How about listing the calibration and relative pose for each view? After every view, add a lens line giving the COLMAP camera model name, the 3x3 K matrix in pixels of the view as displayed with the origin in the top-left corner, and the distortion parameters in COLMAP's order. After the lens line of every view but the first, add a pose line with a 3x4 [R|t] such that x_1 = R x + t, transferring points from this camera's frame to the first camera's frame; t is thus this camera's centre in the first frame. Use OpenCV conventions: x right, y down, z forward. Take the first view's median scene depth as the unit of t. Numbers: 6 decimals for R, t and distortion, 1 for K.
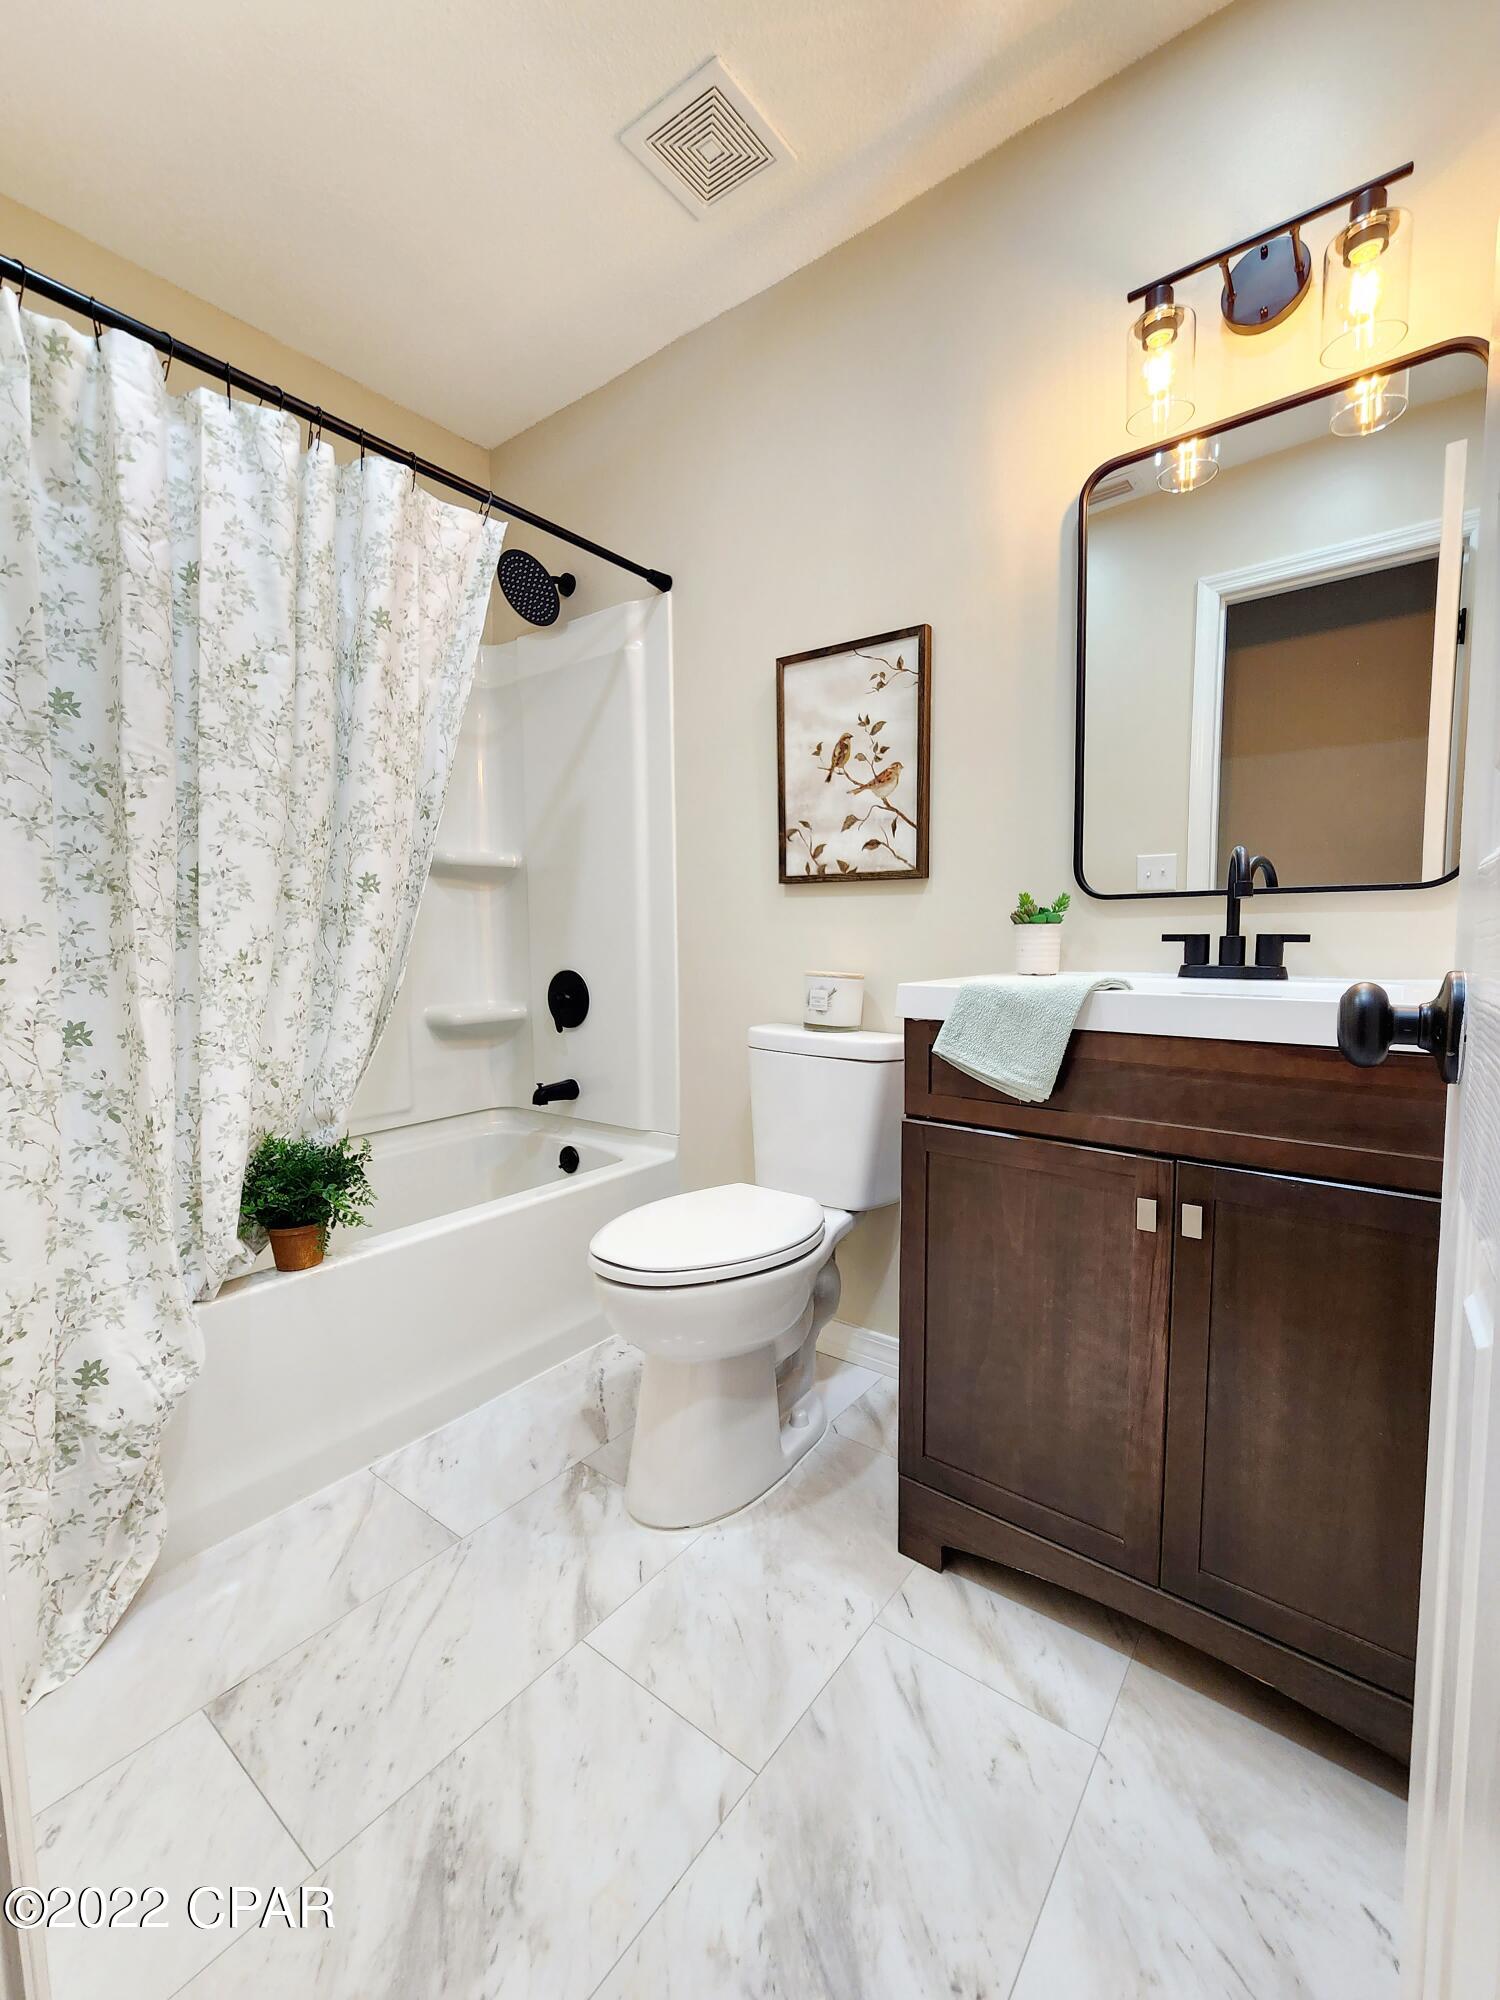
lens RADIAL K [[823.3, 0, 760.1], [0, 823.3, 999.1], [0, 0, 1]] dist [-0.000586, -0.000267]
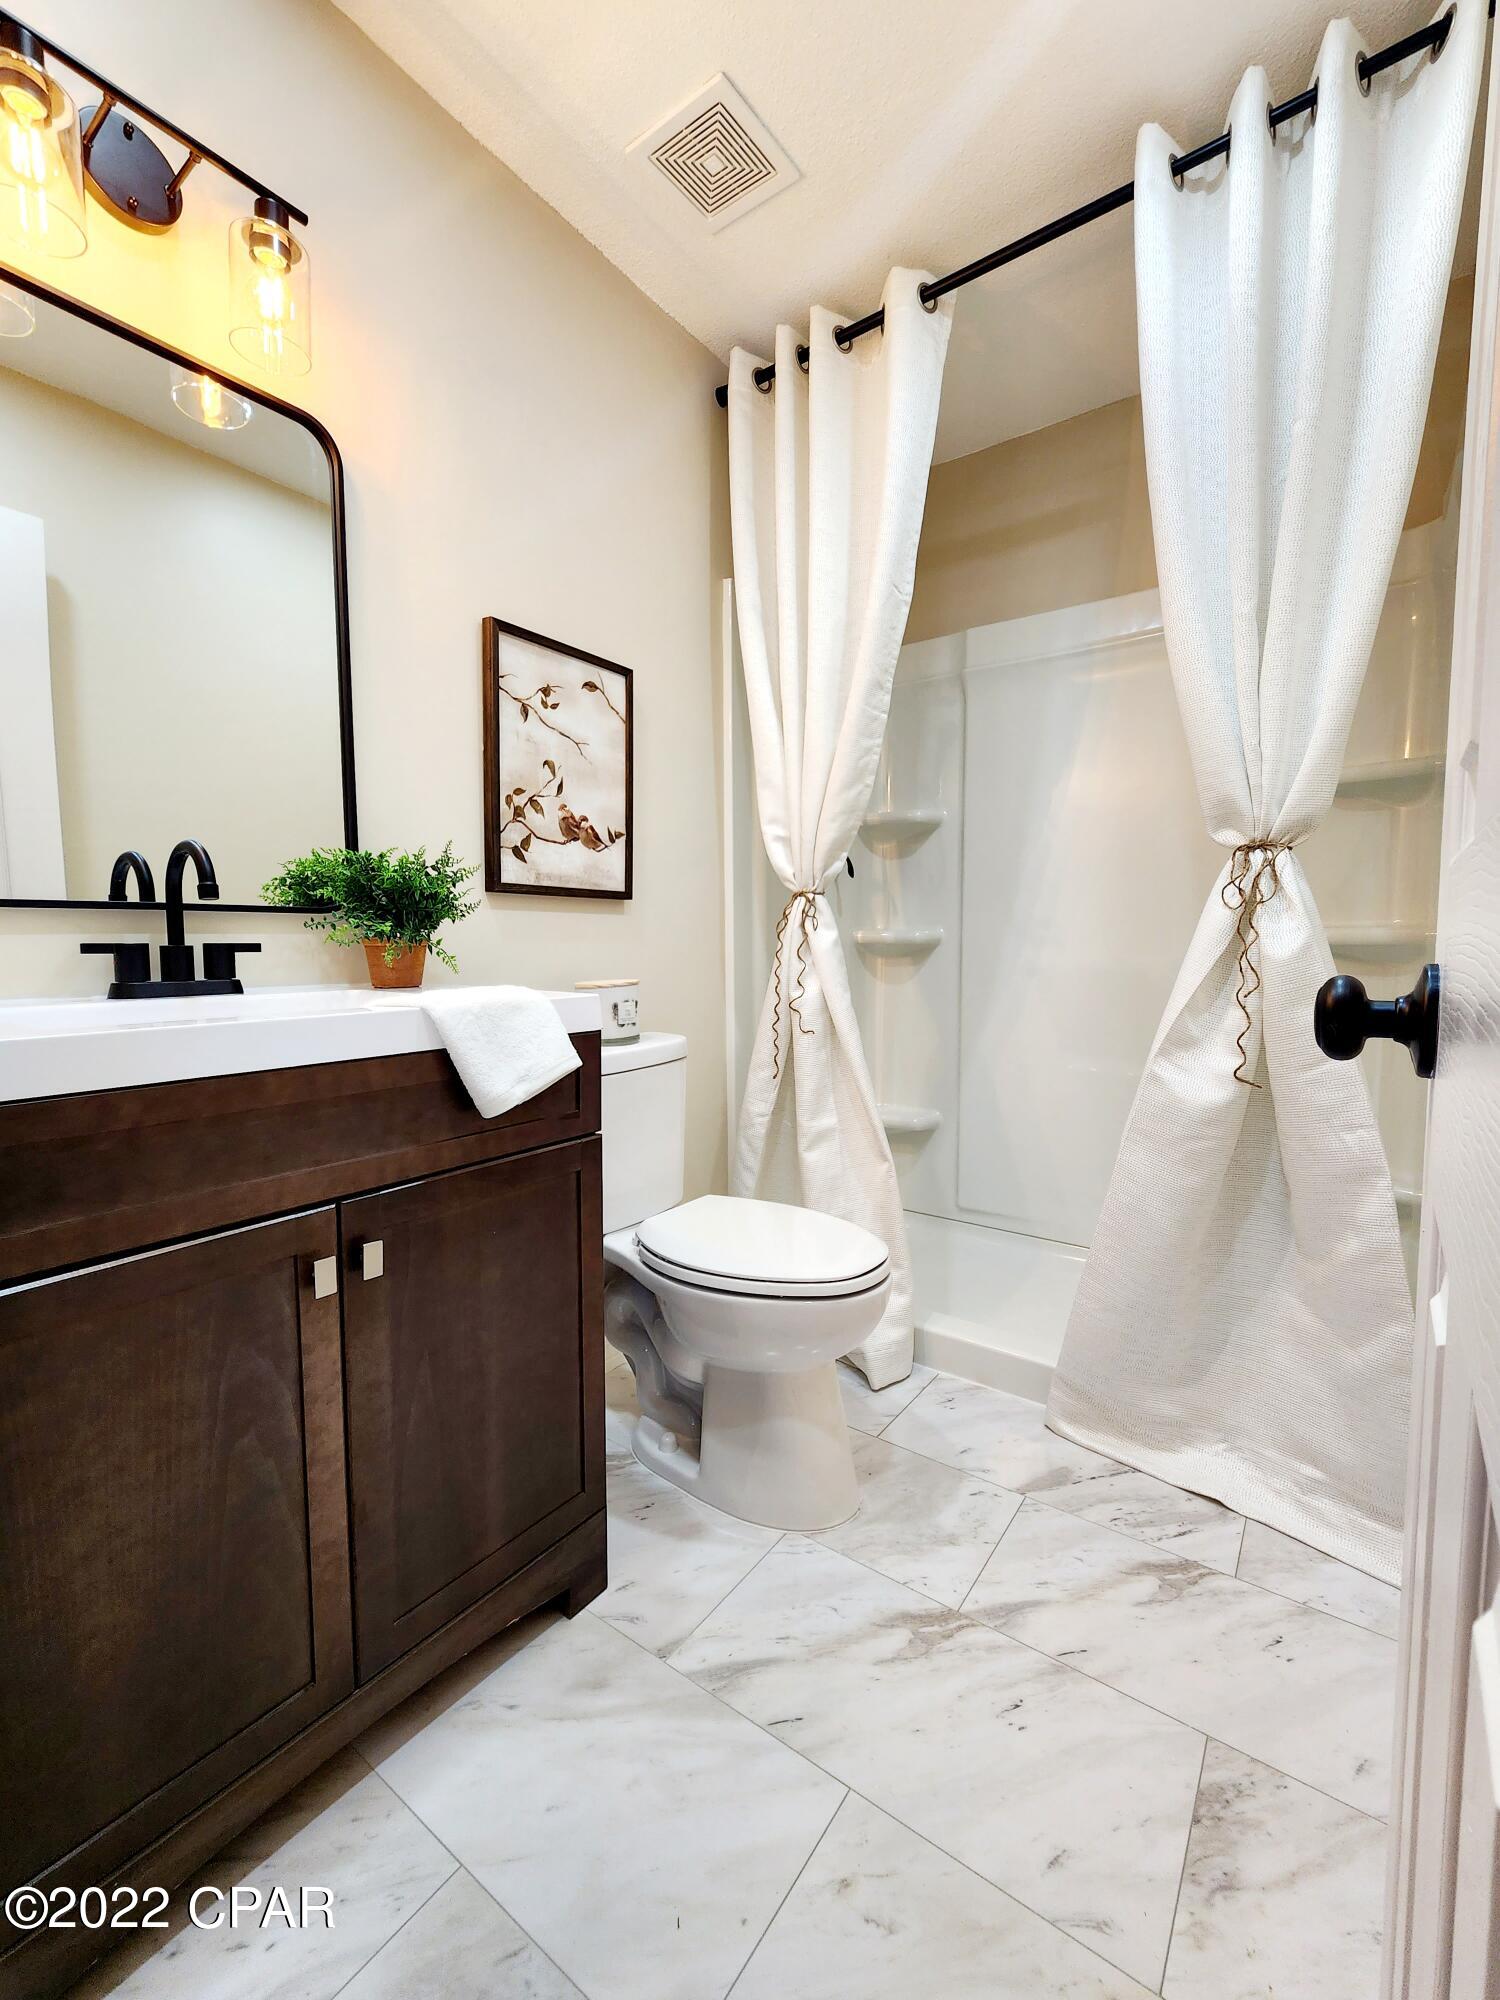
lens RADIAL K [[823.3, 0, 760.5], [0, 823.3, 995.5], [0, 0, 1]] dist [-0.000586, -0.000267]
pose [[-0.029849, -0.060237, 0.997738, -0.255721], [0.079860, 0.994848, 0.062452, -0.028389], [-0.996359, 0.081544, -0.024885, 0.392918]]
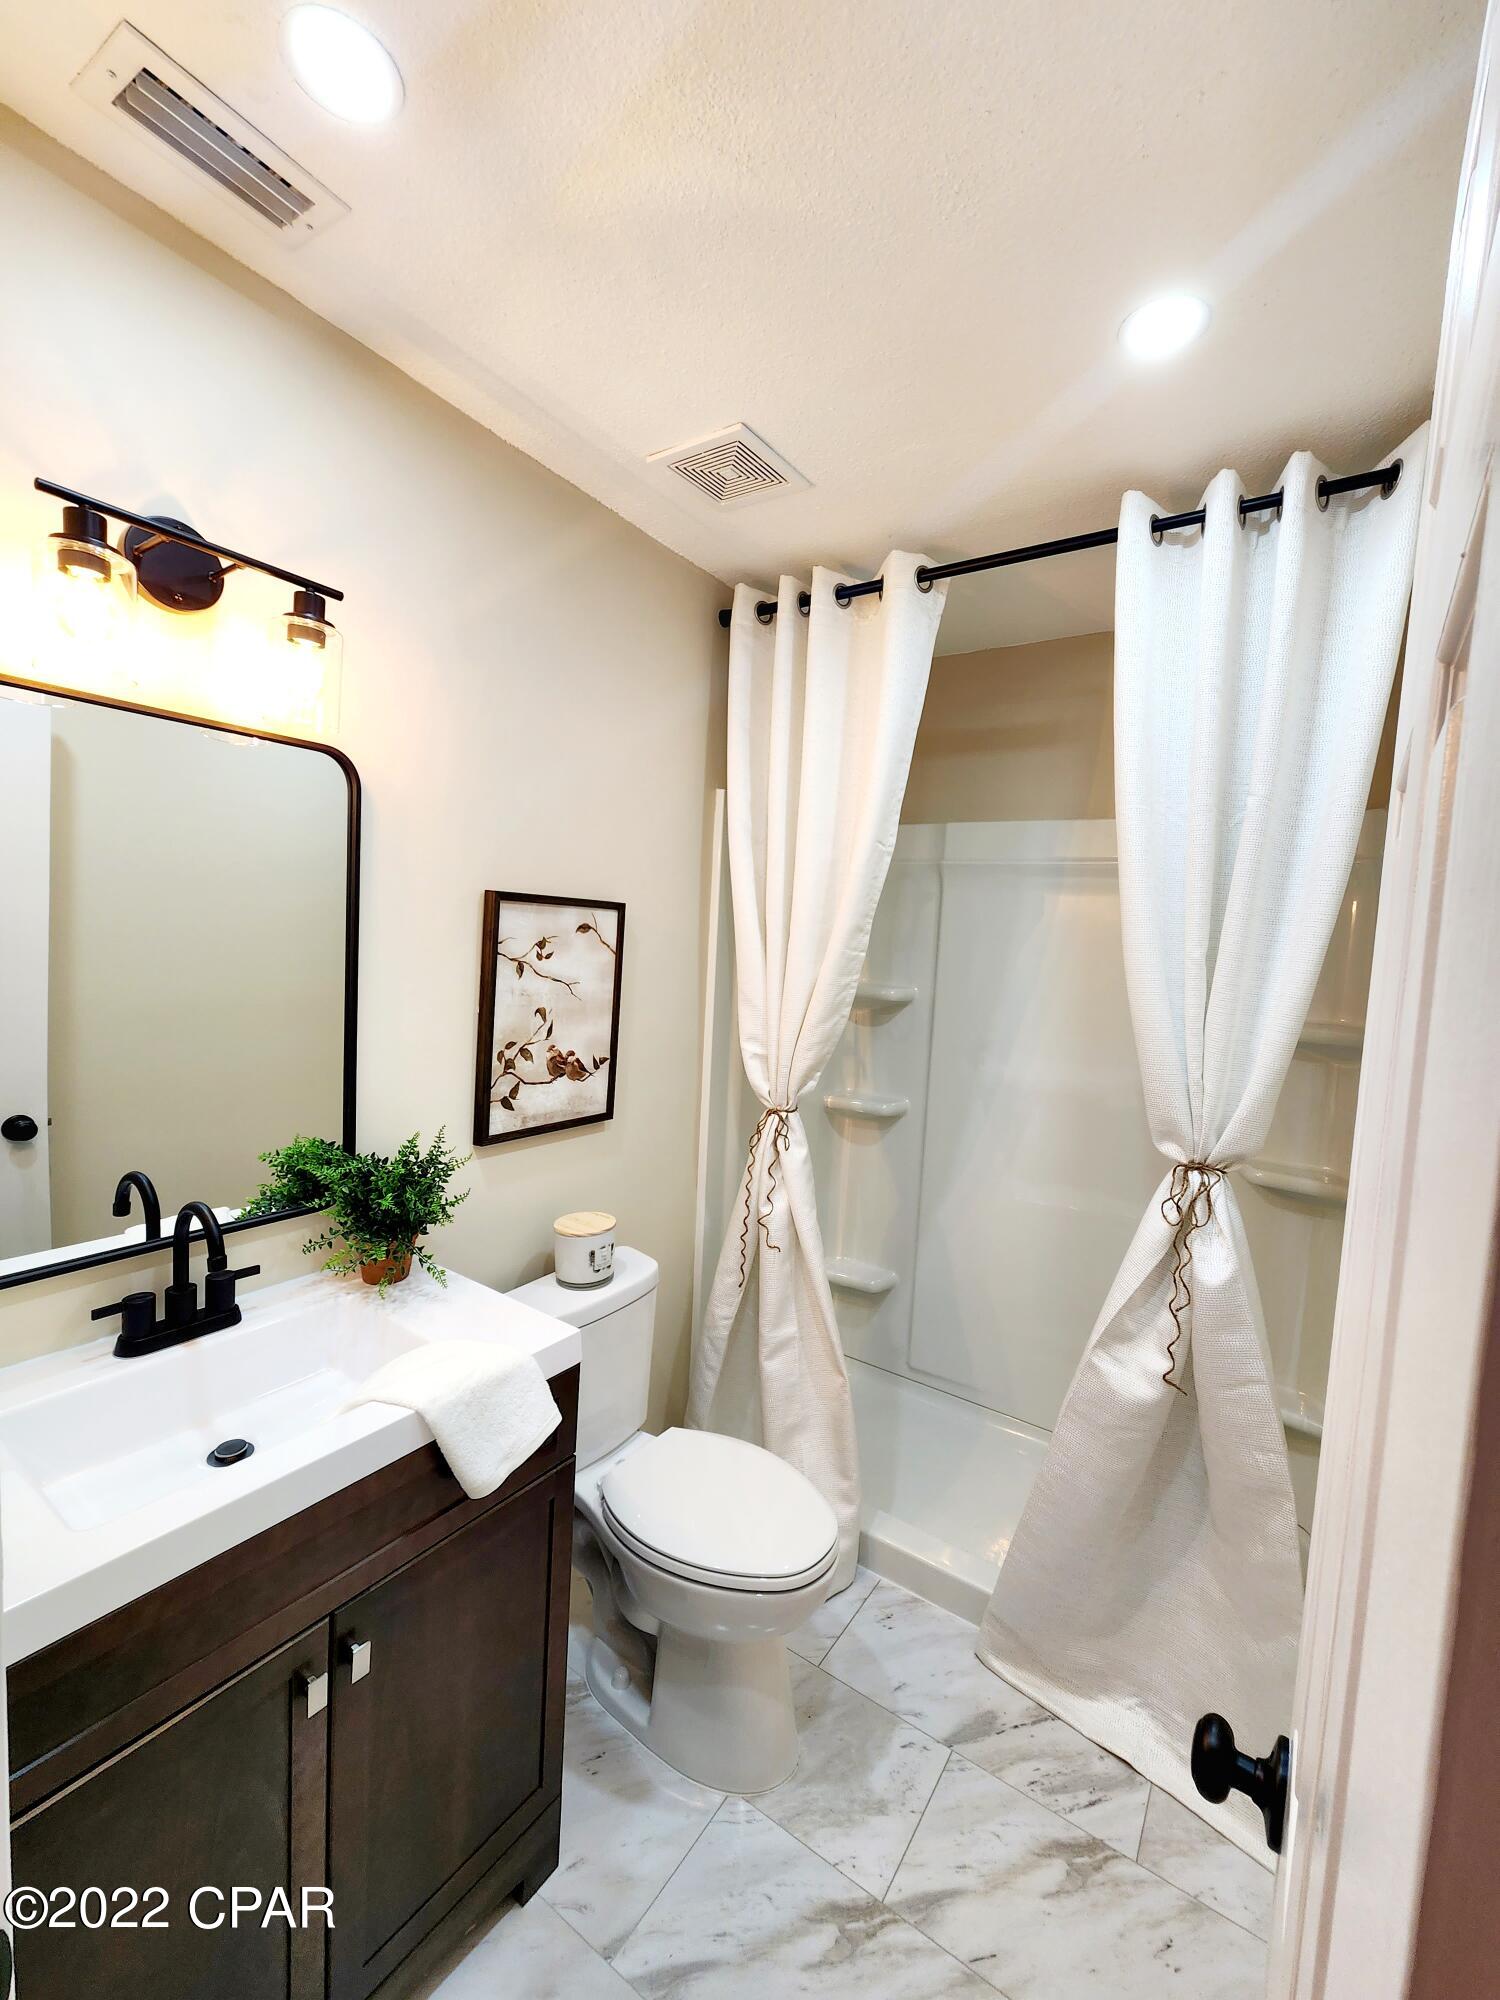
lens RADIAL K [[823.3, 0, 759.8], [0, 823.3, 1000.6], [0, 0, 1]] dist [-0.000586, -0.000267]
pose [[-0.061060, -0.065319, 0.995995, -0.295219], [0.024135, 0.997468, 0.066895, -0.390733], [-0.997842, 0.028123, -0.059329, 0.383818]]
